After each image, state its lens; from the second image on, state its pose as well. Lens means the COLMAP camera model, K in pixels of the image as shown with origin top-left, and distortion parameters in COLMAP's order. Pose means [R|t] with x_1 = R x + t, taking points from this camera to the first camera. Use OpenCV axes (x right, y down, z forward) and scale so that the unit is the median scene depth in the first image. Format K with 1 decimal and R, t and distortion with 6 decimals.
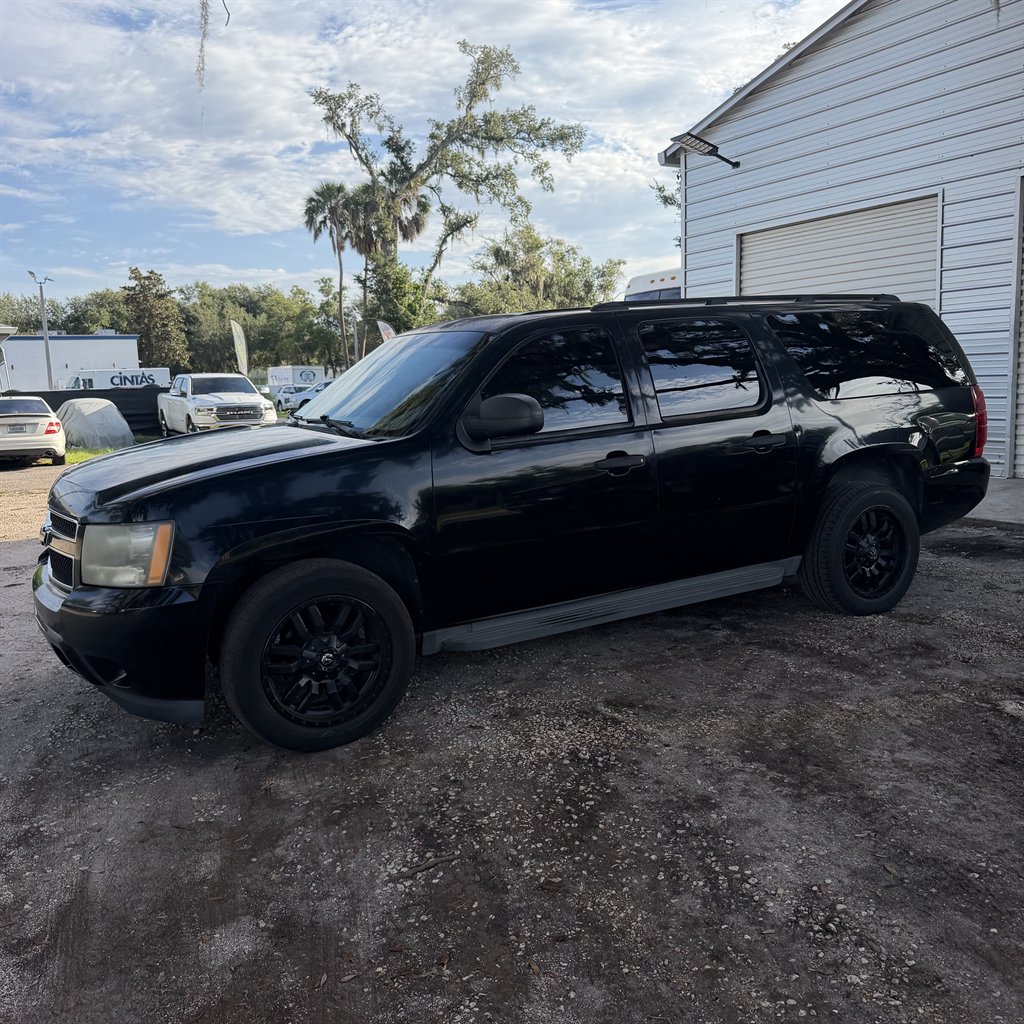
lens RADIAL K [[961.3, 0, 512.0], [0, 961.3, 512.0], [0, 0, 1]] dist [0.082455, -0.138191]
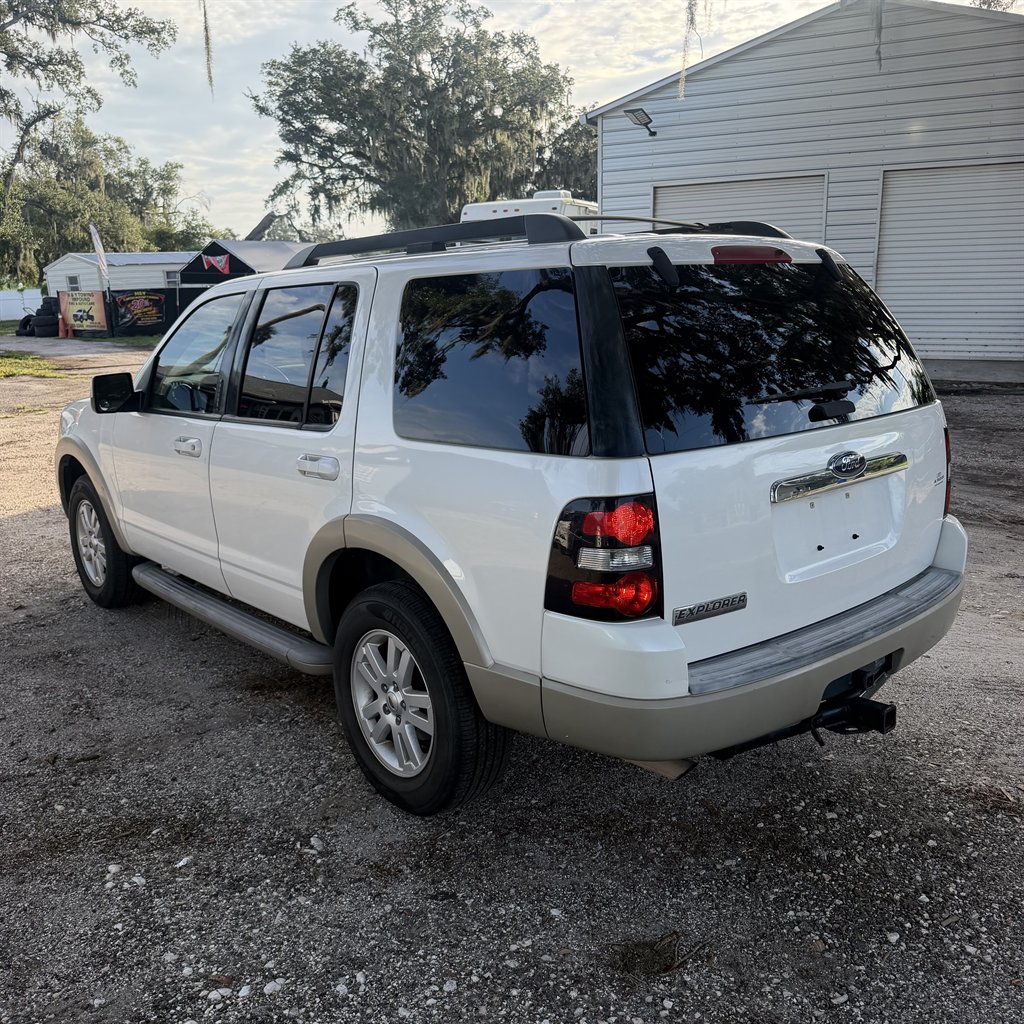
lens RADIAL K [[974.4, 0, 512.0], [0, 974.4, 512.0], [0, 0, 1]] dist [0.015839, -0.017014]
pose [[0.865959, -0.103669, 0.489252, -0.159871], [0.061094, 0.992881, 0.102250, 0.003501], [-0.496369, -0.058654, 0.866128, -0.027428]]
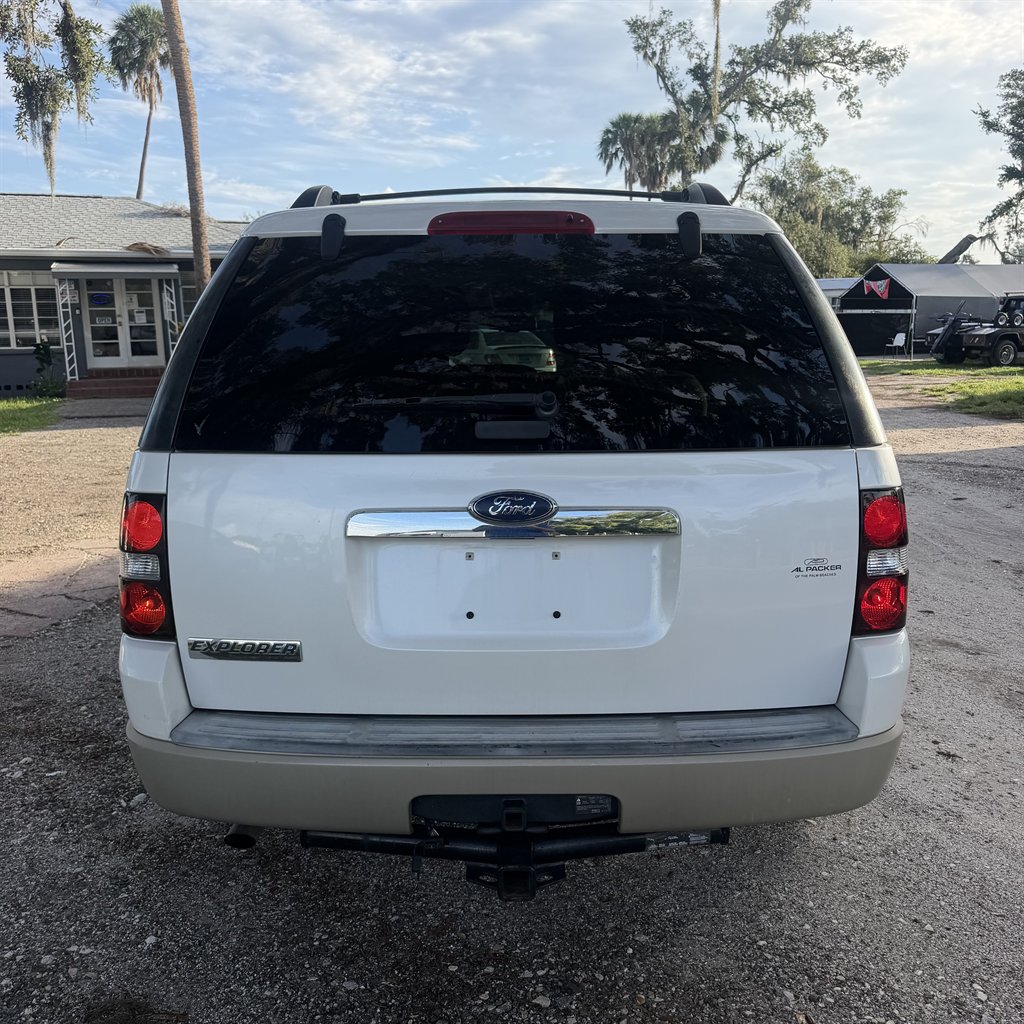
lens RADIAL K [[967.7, 0, 512.7], [0, 967.7, 520.3], [0, 0, 1]] dist [0.007839, -0.004191]
pose [[0.982971, 0.055659, -0.175131, -0.112613], [-0.042619, 0.996092, 0.077363, 0.004916], [0.178752, -0.068581, 0.981501, -0.027270]]
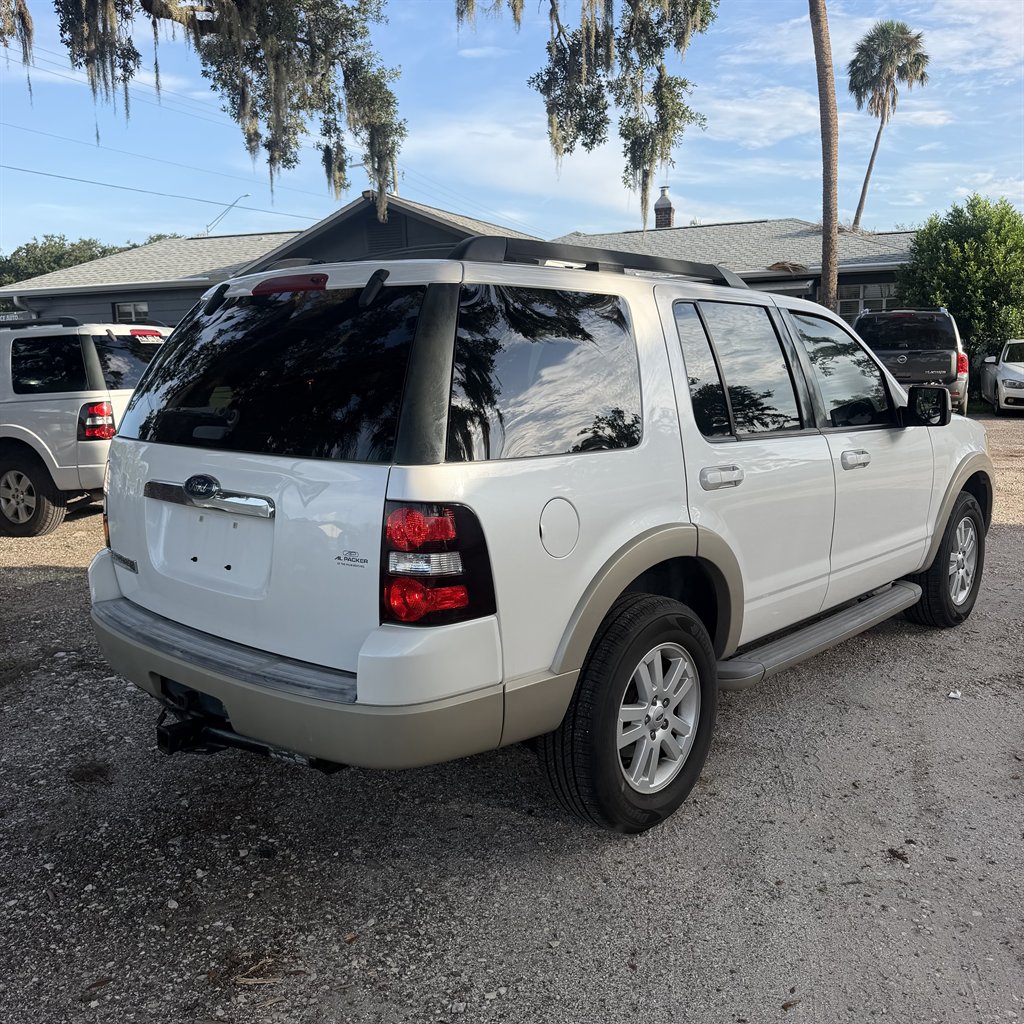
lens RADIAL K [[956.1, 0, 512.0], [0, 956.1, 512.0], [0, 0, 1]] dist [0.051912, -0.043197]
pose [[0.612070, 0.153140, -0.775834, -0.069381], [-0.102113, 0.988162, 0.114492, 0.001090], [0.784183, 0.009146, 0.620462, -0.011251]]
